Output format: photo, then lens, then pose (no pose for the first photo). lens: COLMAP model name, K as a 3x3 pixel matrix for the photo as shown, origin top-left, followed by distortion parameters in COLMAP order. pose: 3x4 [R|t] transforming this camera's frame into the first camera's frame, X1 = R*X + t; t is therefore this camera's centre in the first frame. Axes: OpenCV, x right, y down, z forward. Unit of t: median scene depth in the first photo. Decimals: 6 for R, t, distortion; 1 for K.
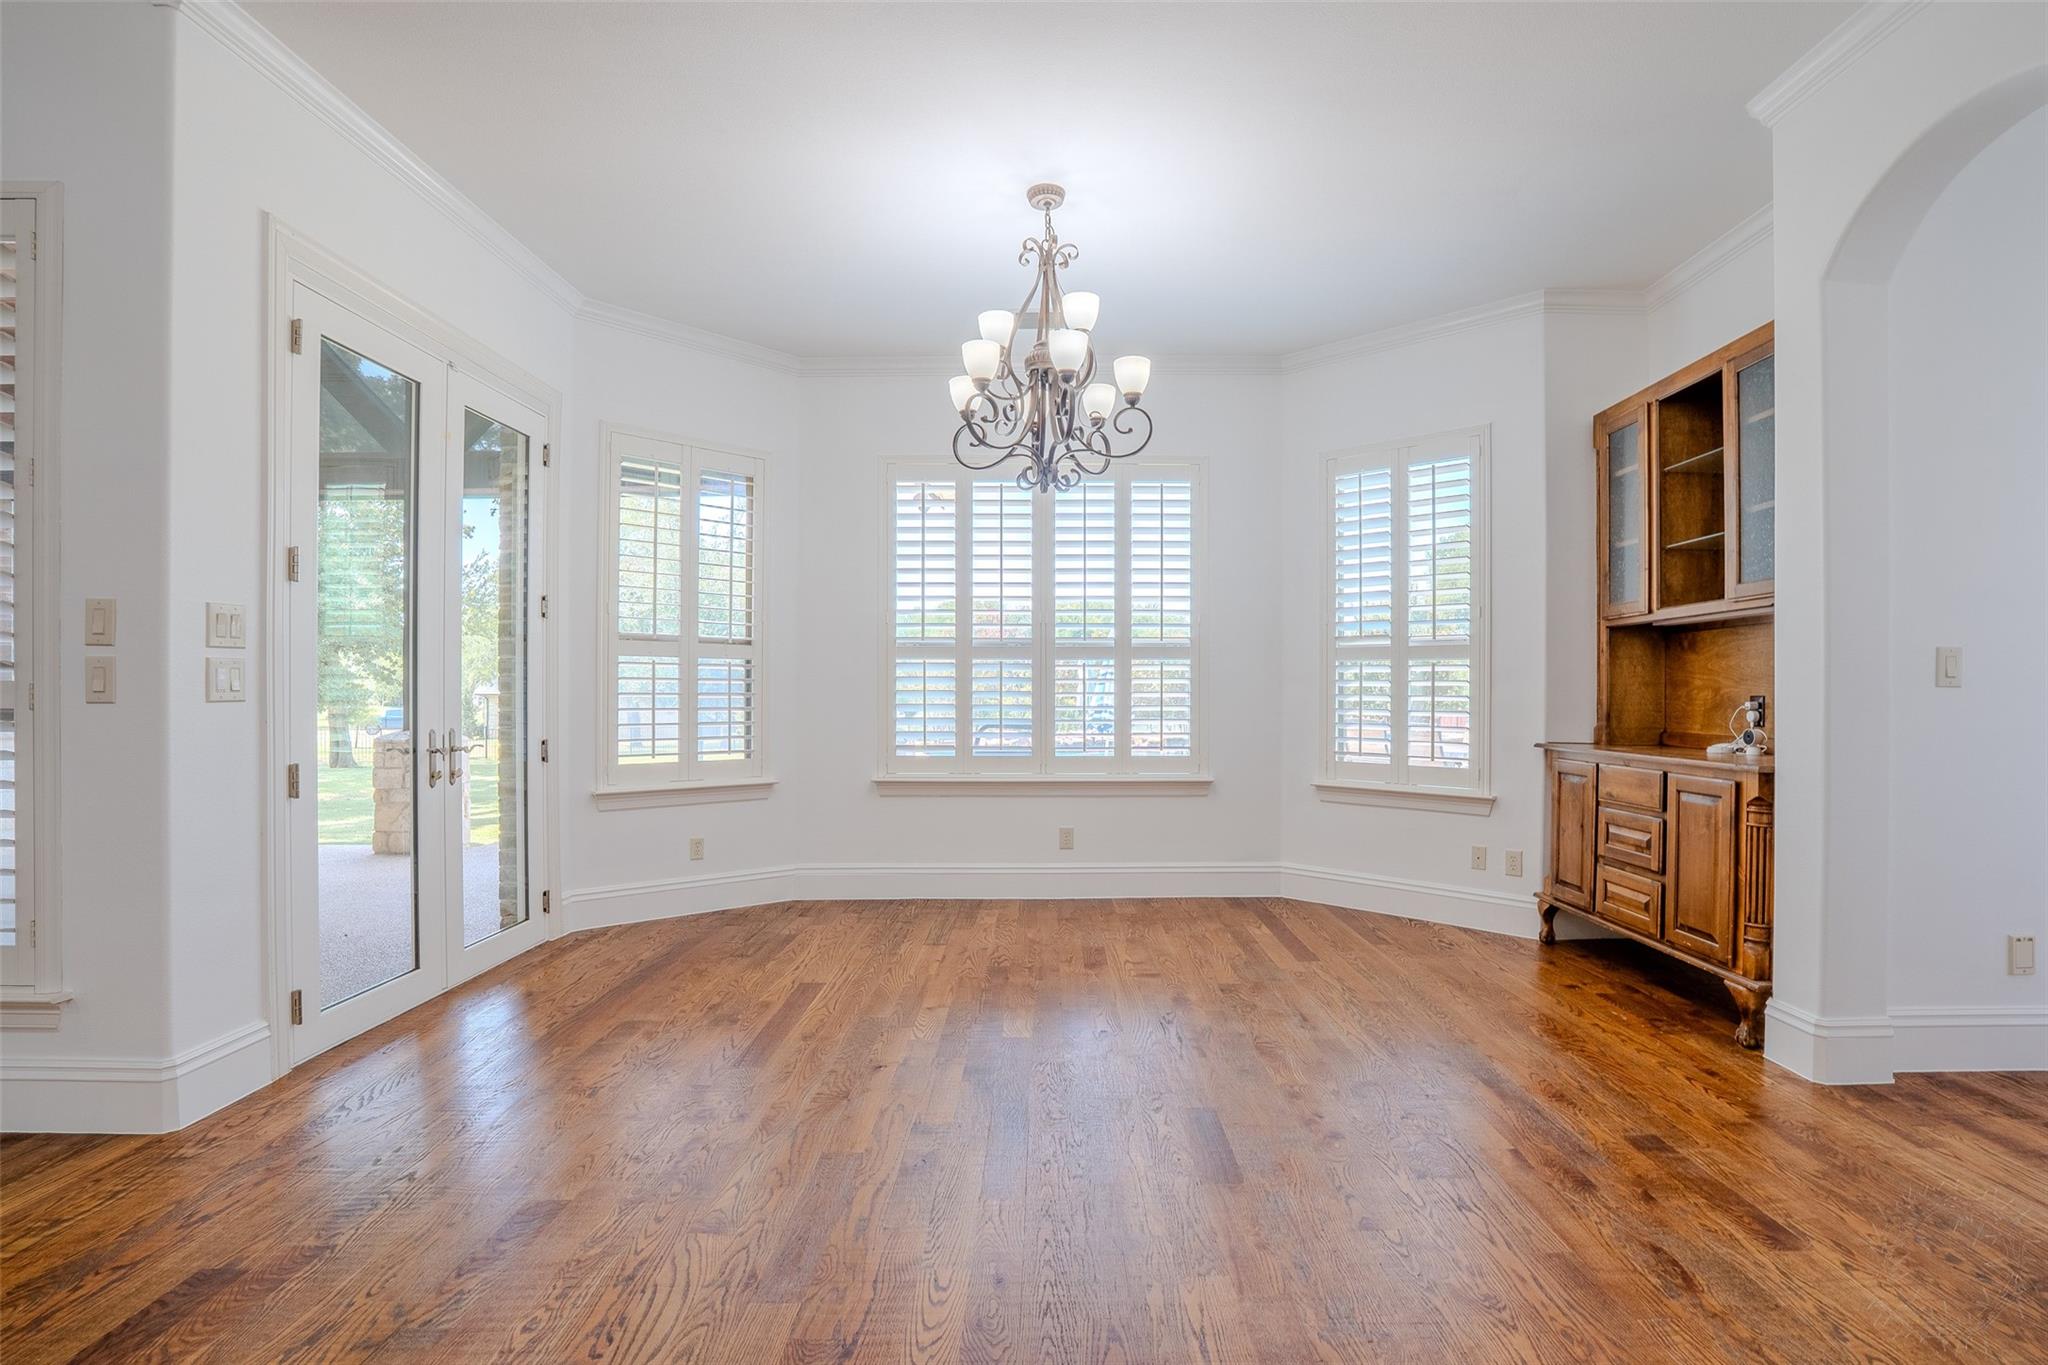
lens RADIAL K [[987.2, 0, 957.9], [0, 987.2, 703.8], [0, 0, 1]] dist [-0.068065, 0.021953]
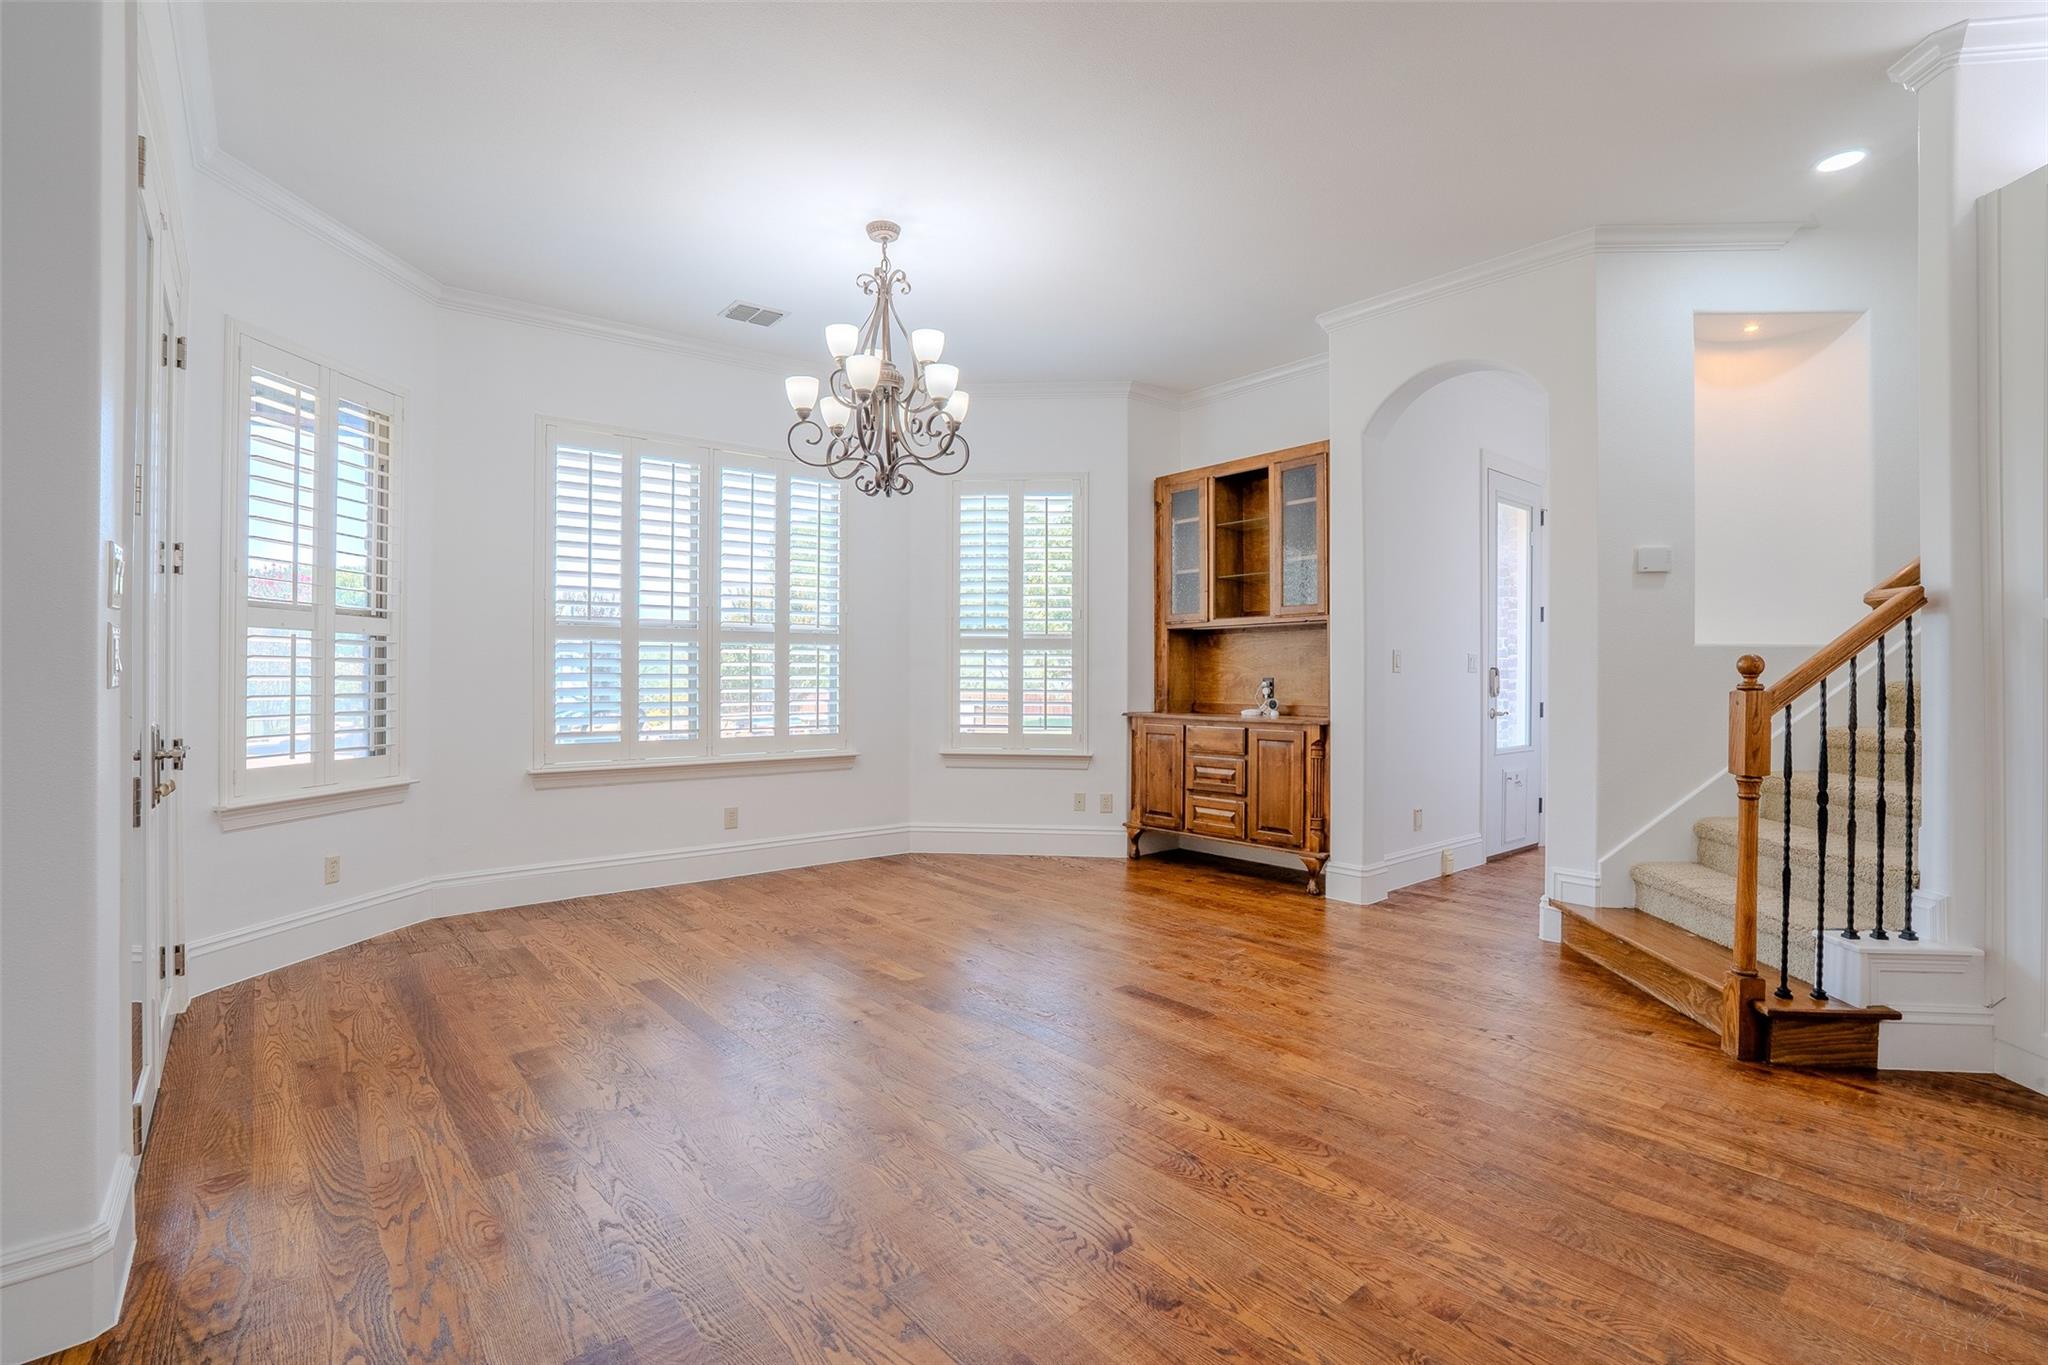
lens RADIAL K [[1003.7, 0, 1024.0], [0, 1003.7, 682.5], [0, 0, 1]] dist [-0.044672, 0.000369]
pose [[0.753383, -0.004799, 0.657564, -0.498095], [0.006055, 0.999982, 0.000360, -0.003748], [-0.657554, 0.003710, 0.753399, 0.029103]]
